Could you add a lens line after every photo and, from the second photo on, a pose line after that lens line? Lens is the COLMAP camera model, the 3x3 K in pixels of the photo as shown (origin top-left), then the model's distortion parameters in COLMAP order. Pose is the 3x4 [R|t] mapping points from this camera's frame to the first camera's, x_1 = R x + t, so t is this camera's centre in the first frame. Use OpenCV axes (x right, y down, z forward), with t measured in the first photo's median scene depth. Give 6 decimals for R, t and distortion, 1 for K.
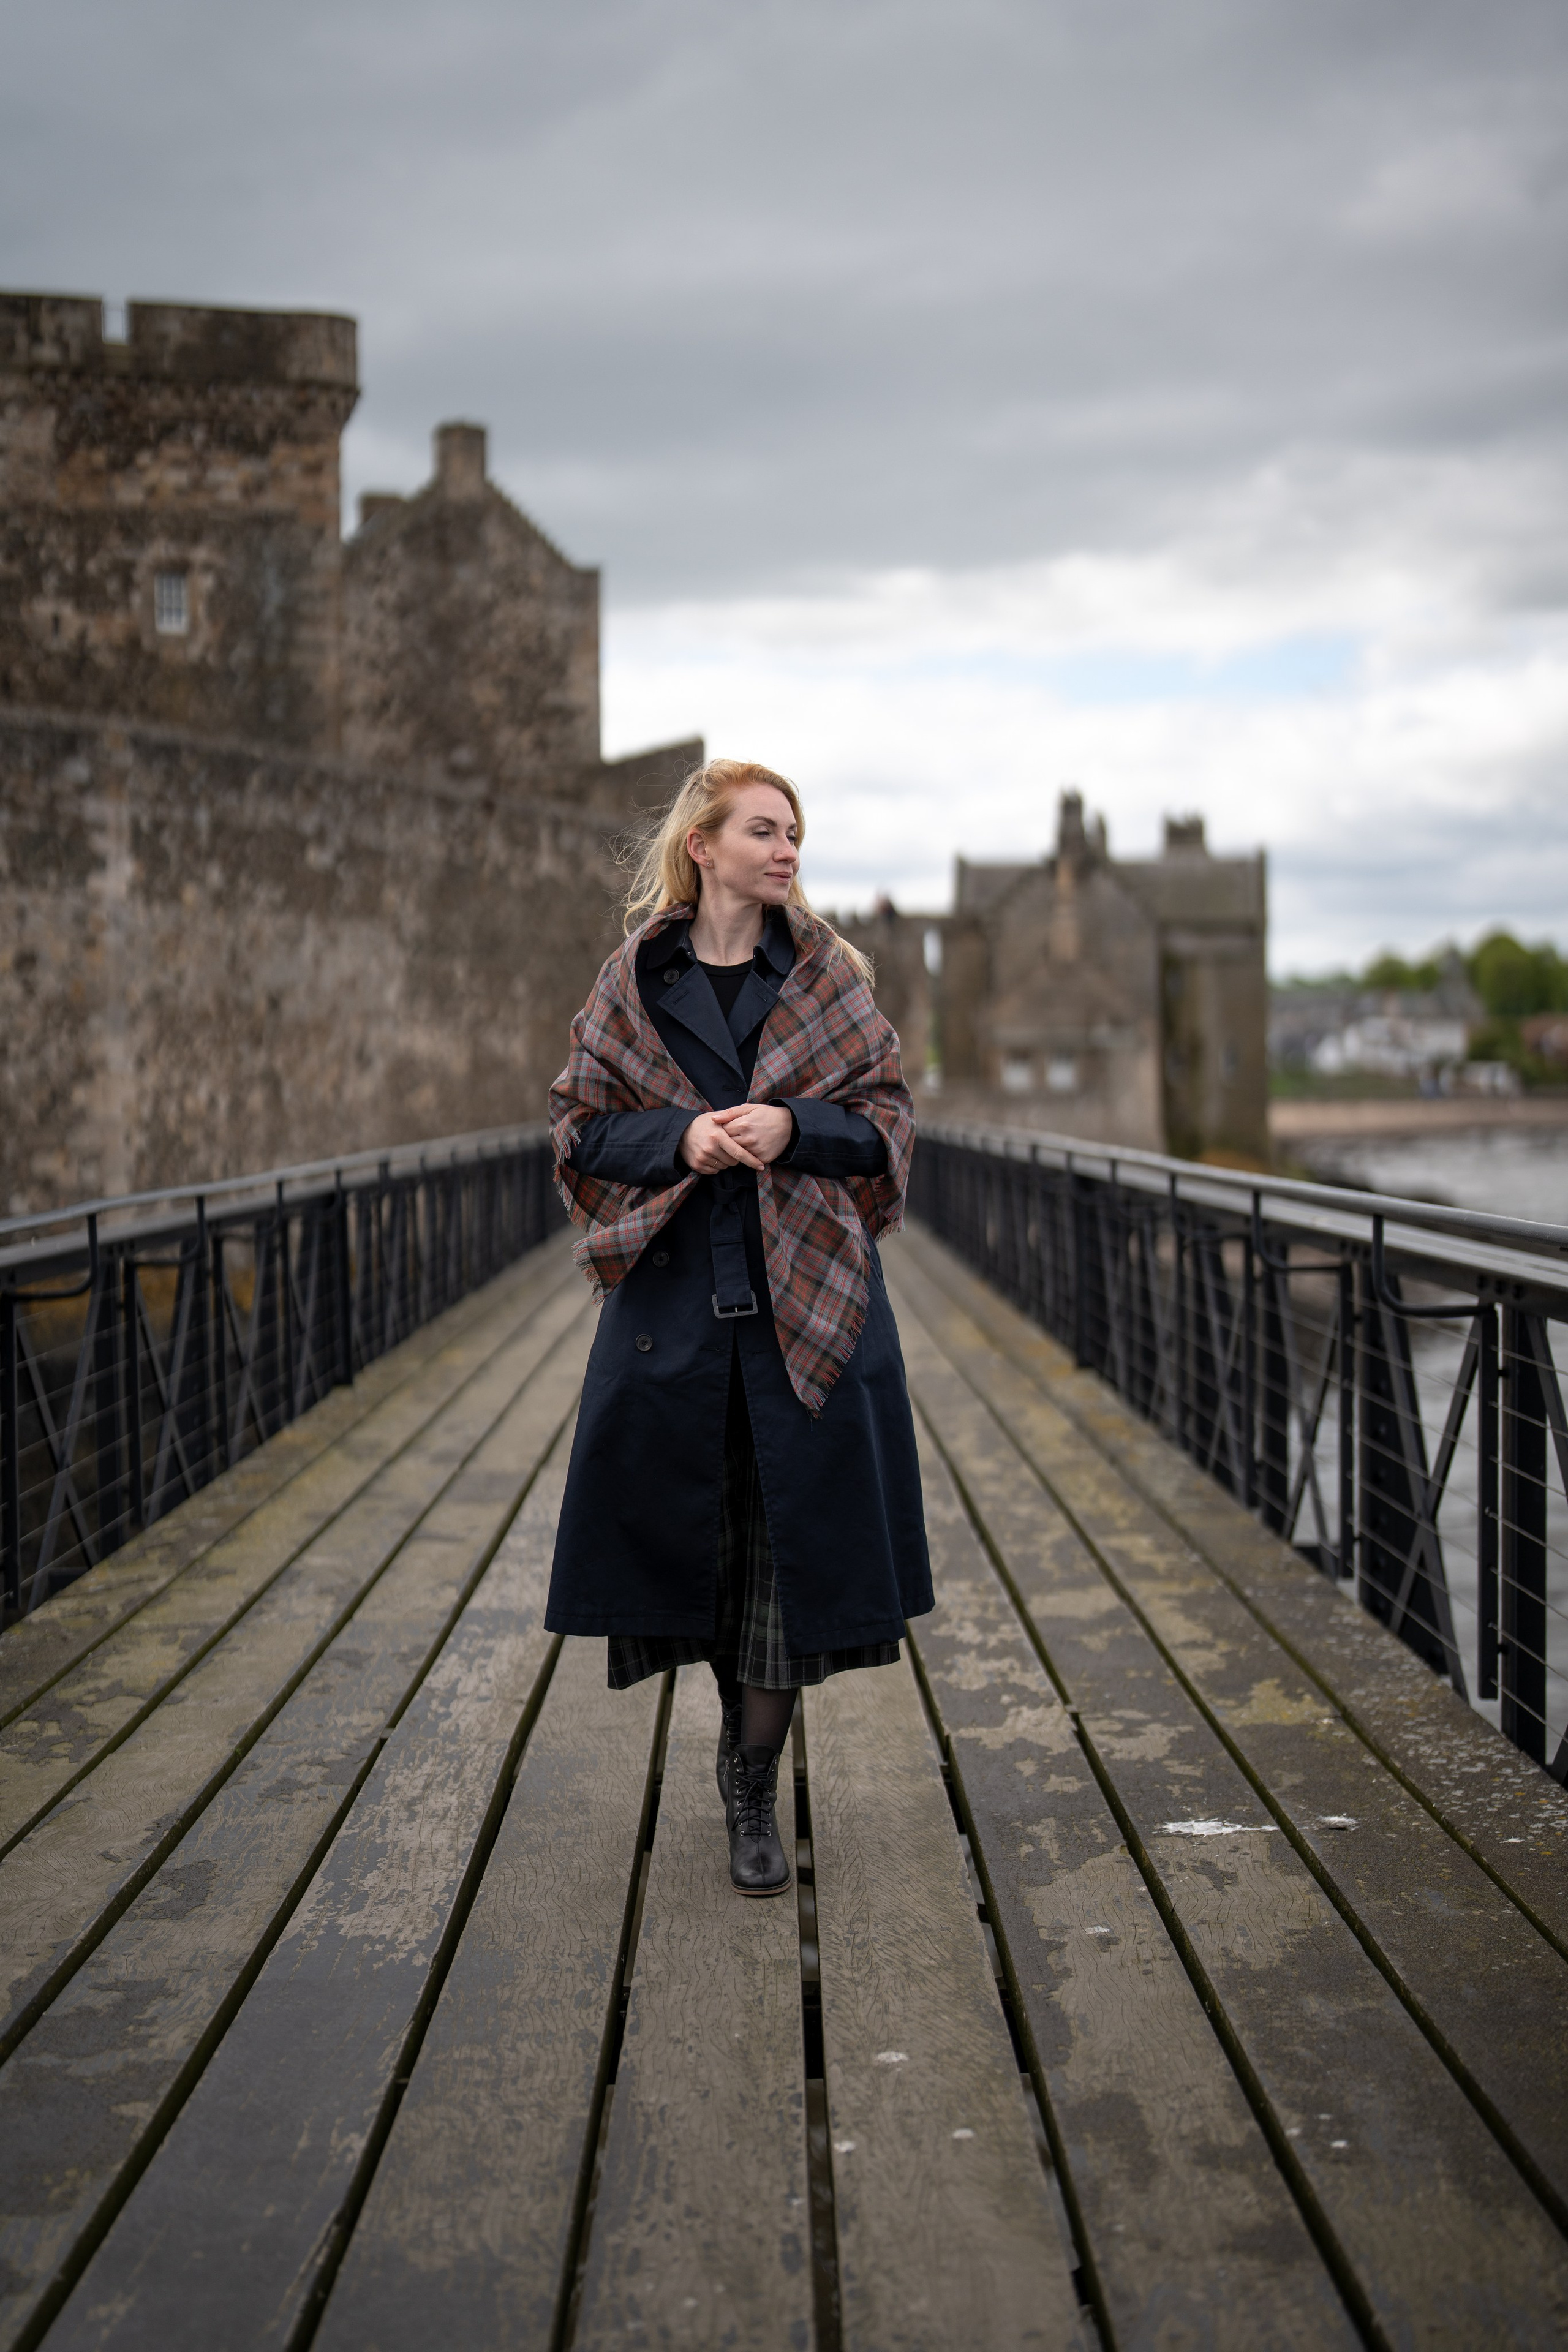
lens RADIAL K [[3369.2, 0, 751.2], [0, 3369.2, 1182.0], [0, 0, 1]] dist [-0.135021, 1.094799]
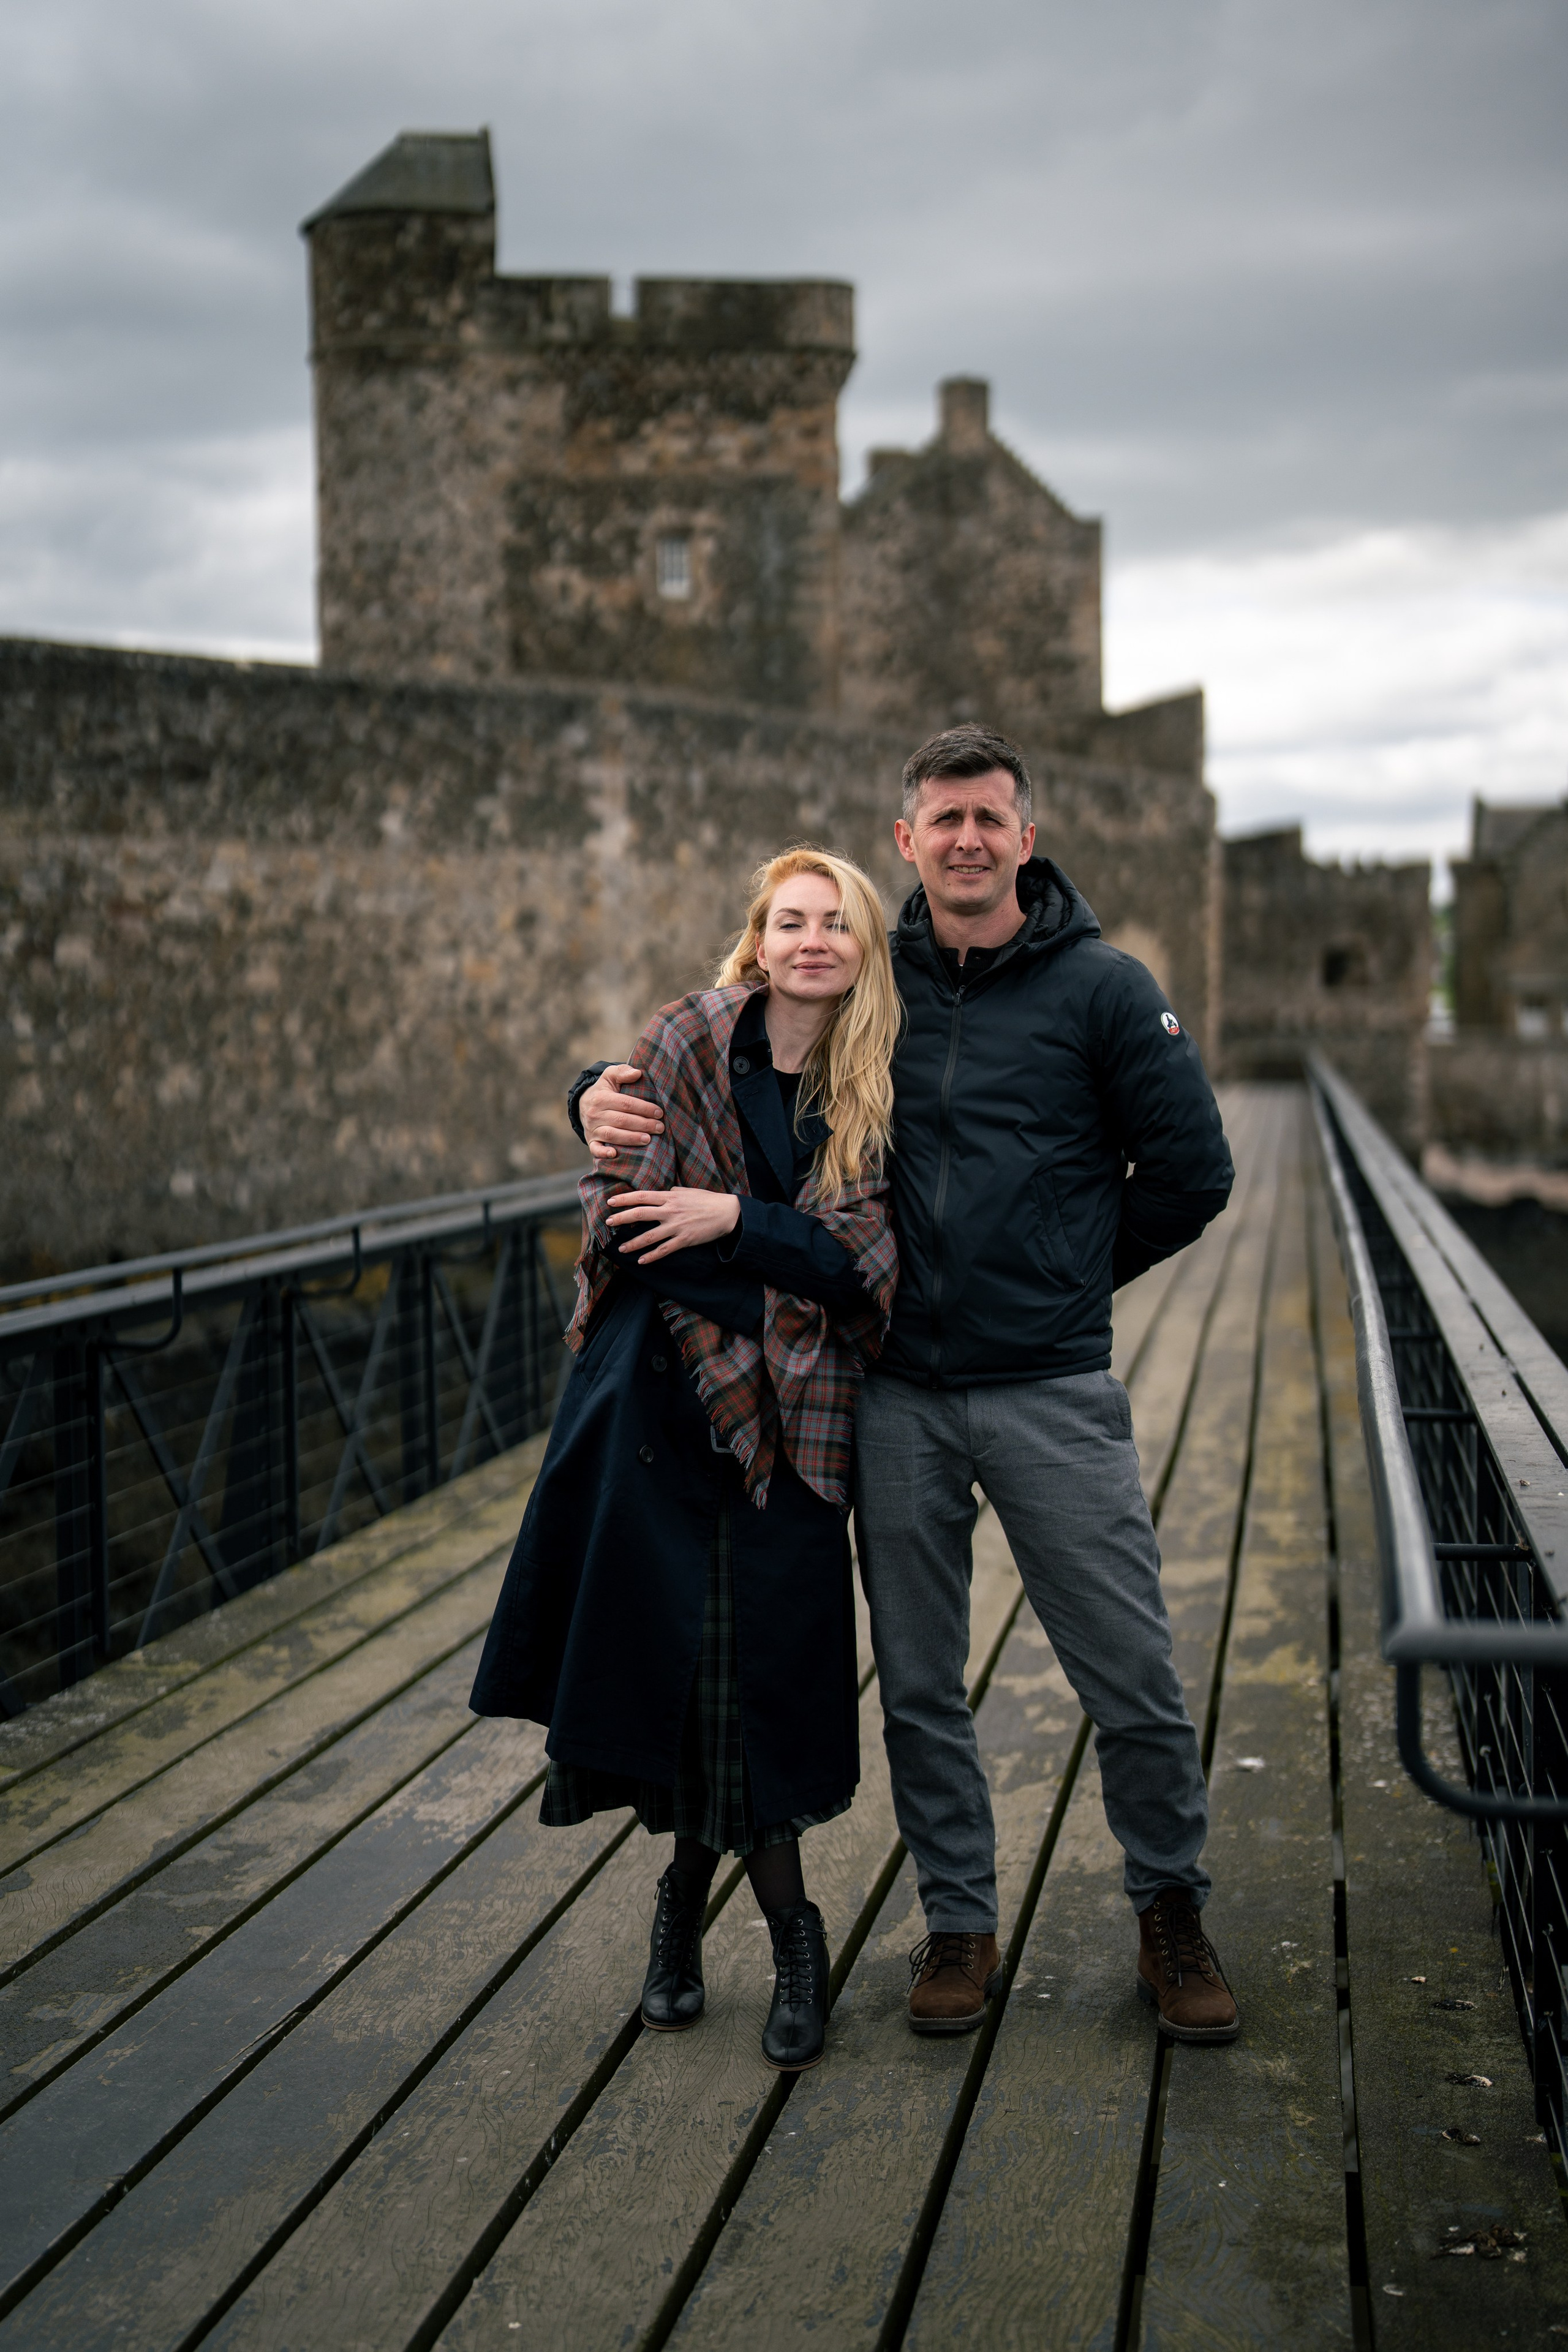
lens RADIAL K [[3614.6, 0, 784.0], [0, 3614.6, 1176.0], [0, 0, 1]] dist [-0.156121, 1.207283]
pose [[0.982077, 0.008544, -0.188285, 0.158800], [-0.003696, 0.999653, 0.026080, -0.034133], [0.188443, -0.024916, 0.981768, -0.187584]]
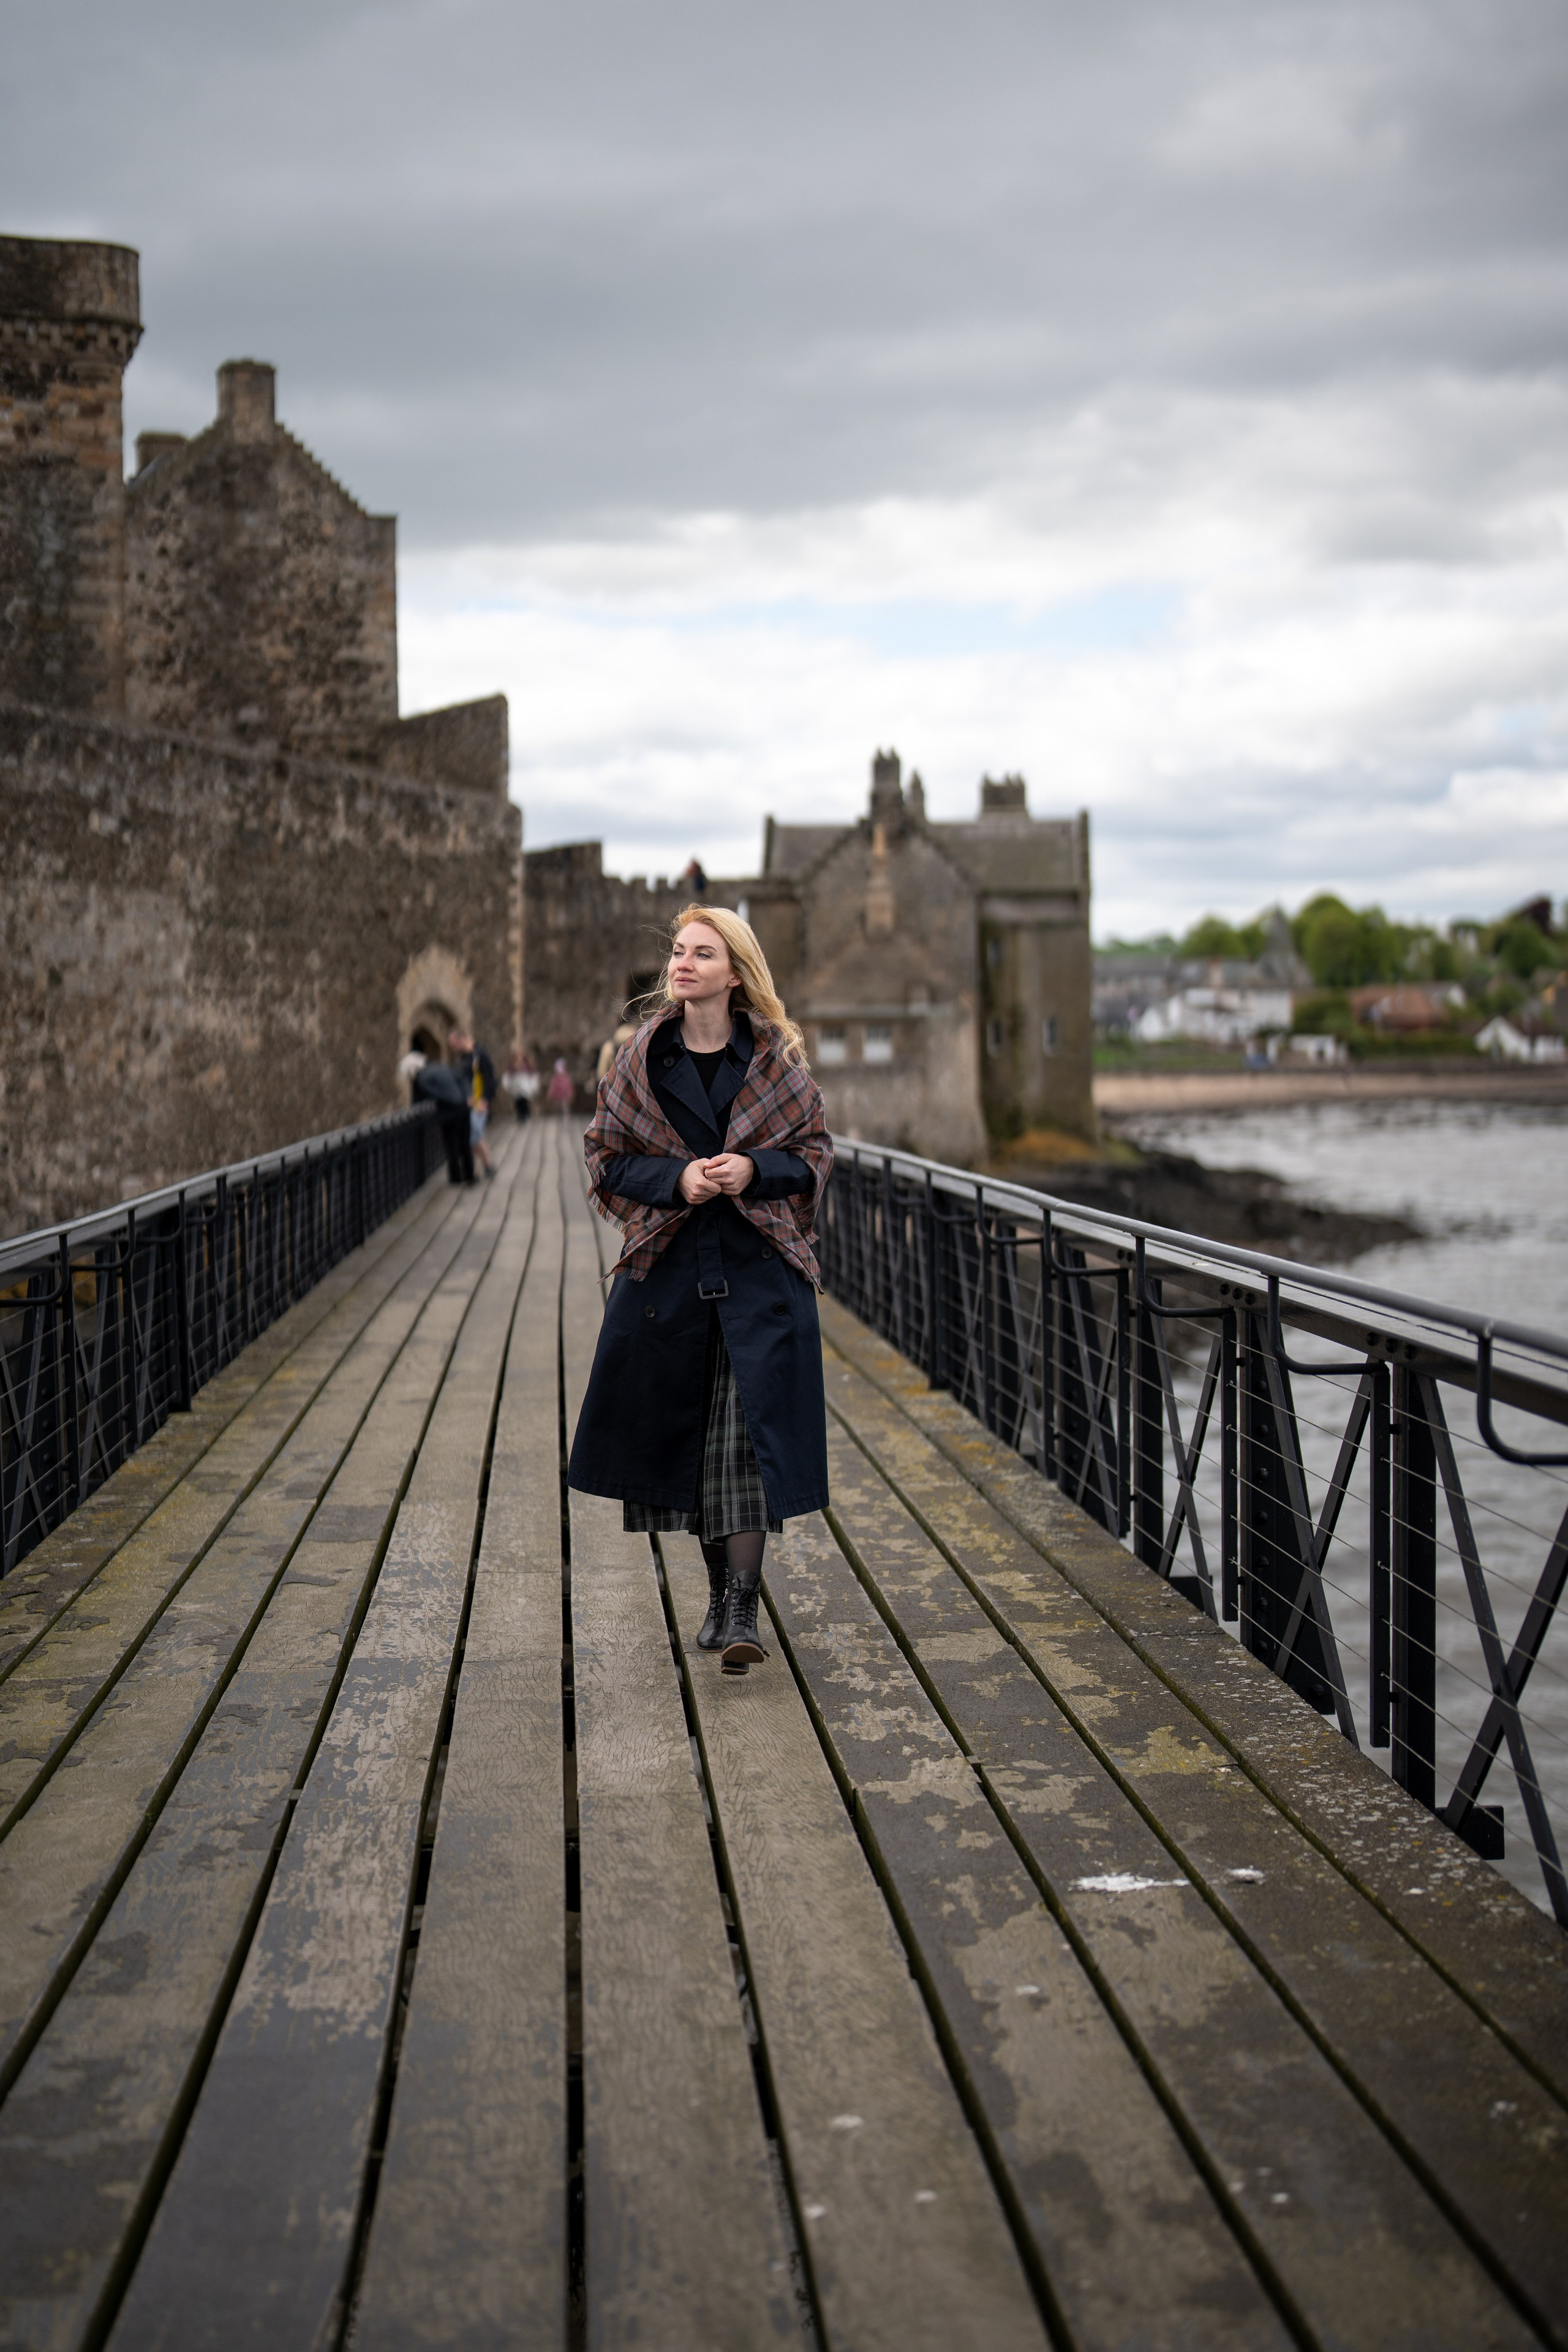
lens RADIAL K [[3614.6, 0, 784.0], [0, 3614.6, 1176.0], [0, 0, 1]] dist [-0.156121, 1.207283]
pose [[0.997123, -0.001562, 0.075779, -0.031570], [0.000562, 0.999912, 0.013223, -0.024470], [-0.075793, -0.013142, 0.997037, -0.055892]]
